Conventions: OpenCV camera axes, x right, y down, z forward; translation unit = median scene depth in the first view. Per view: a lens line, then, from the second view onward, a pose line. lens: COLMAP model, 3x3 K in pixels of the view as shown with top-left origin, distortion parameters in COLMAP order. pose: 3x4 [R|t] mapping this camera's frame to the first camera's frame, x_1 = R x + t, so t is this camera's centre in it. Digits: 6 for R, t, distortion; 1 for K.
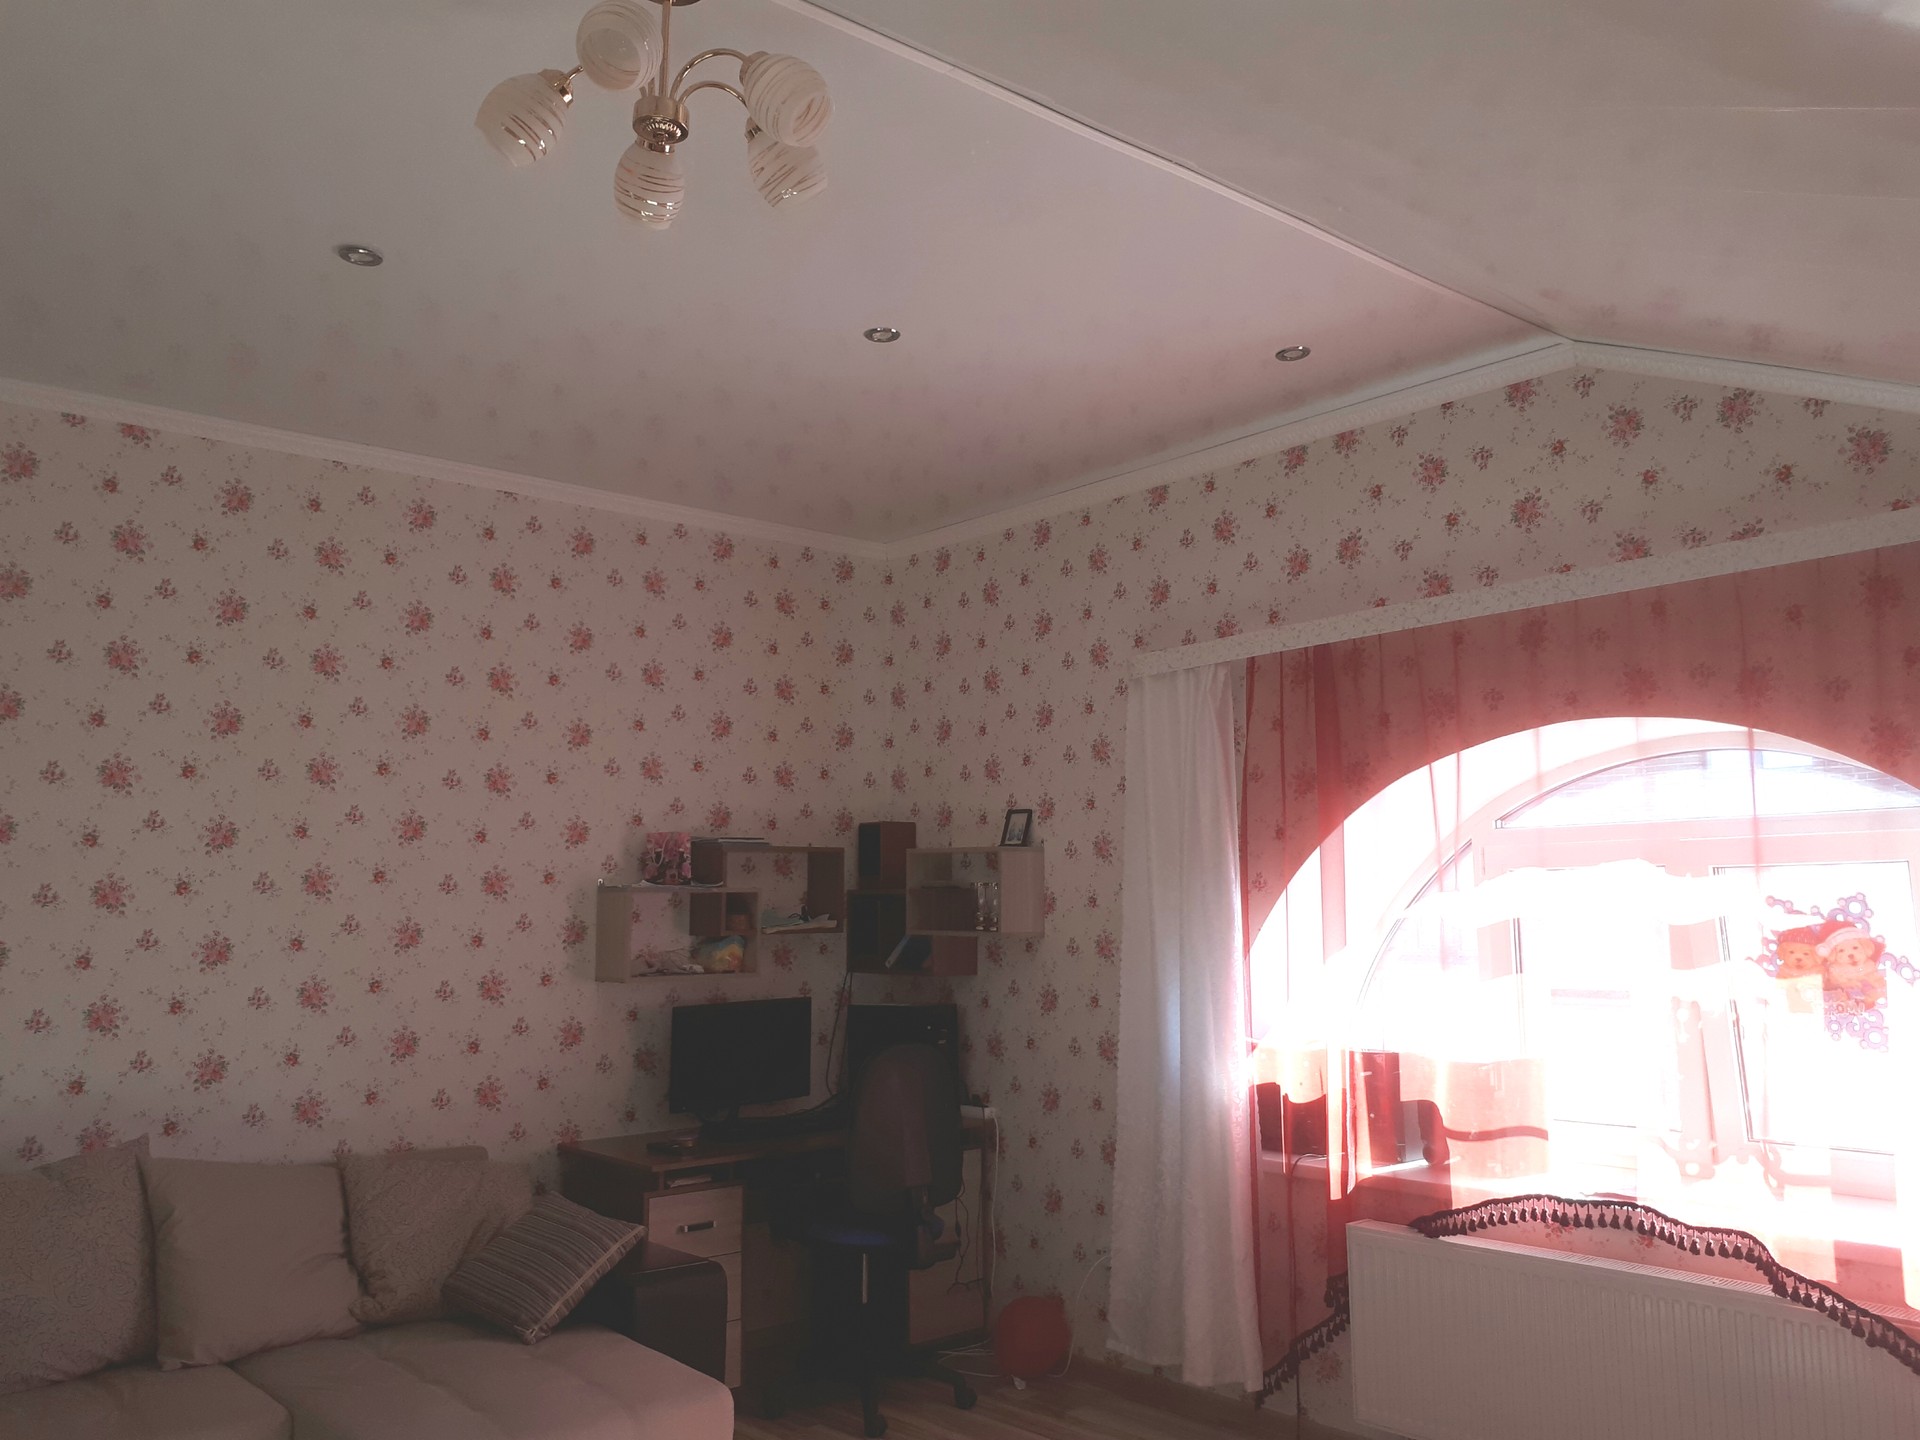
lens RADIAL K [[1541.8, 0, 960.0], [0, 1541.8, 720.0], [0, 0, 1]] dist [0.005271, -0.056296]
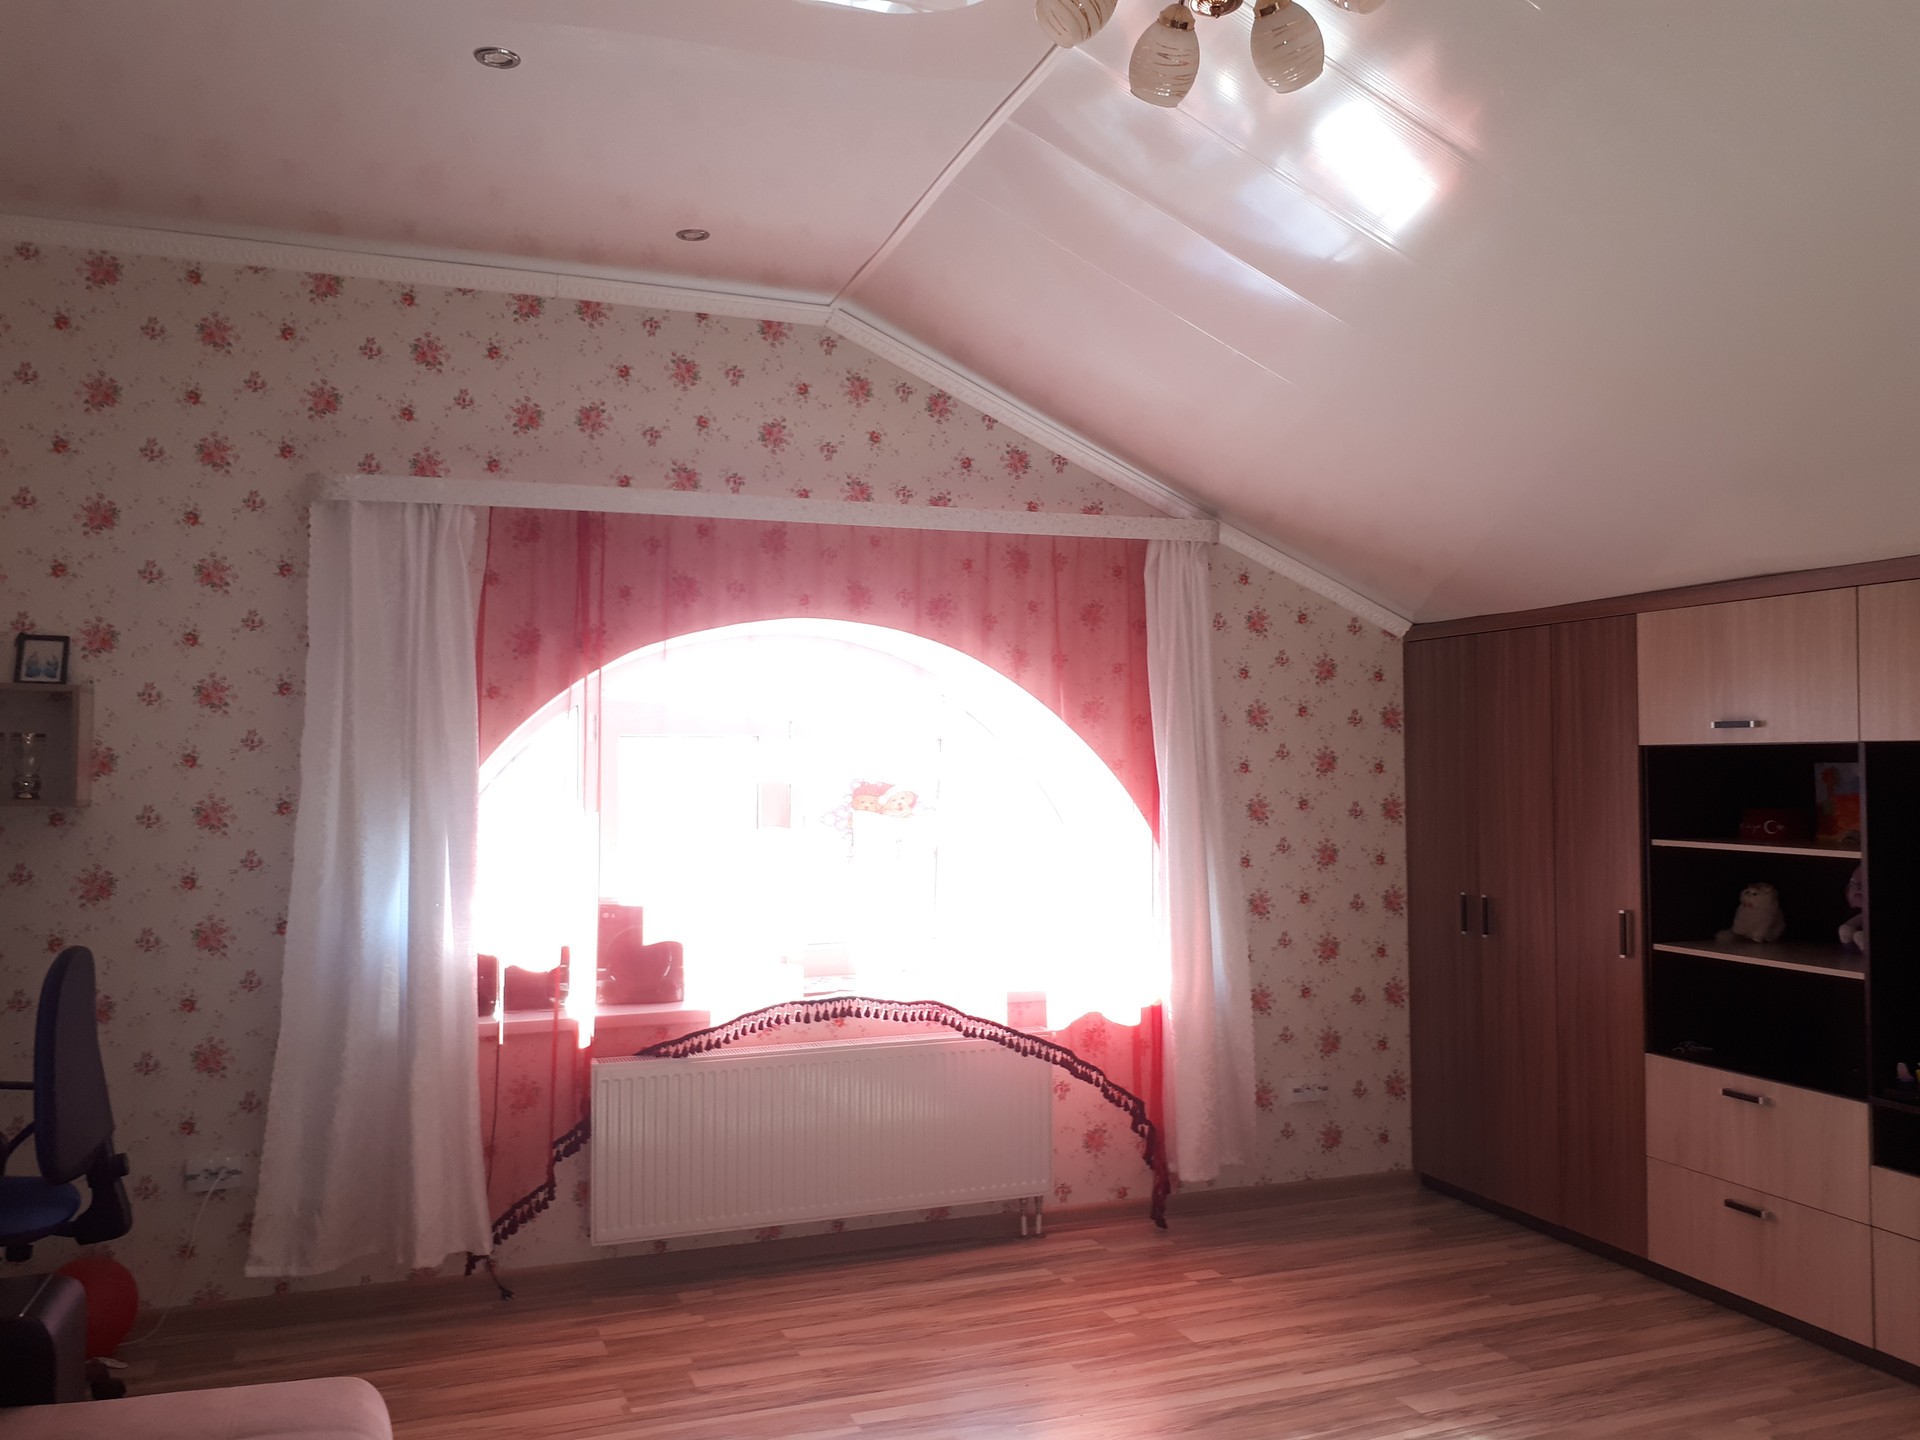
lens RADIAL K [[1480.7, 0, 960.0], [0, 1480.7, 720.0], [0, 0, 1]] dist [0.032148, -0.078830]
pose [[0.325301, 0.029331, 0.945156, -0.621394], [-0.118698, 0.992880, 0.010041, 0.050207], [-0.938131, -0.115455, 0.326466, 0.453262]]
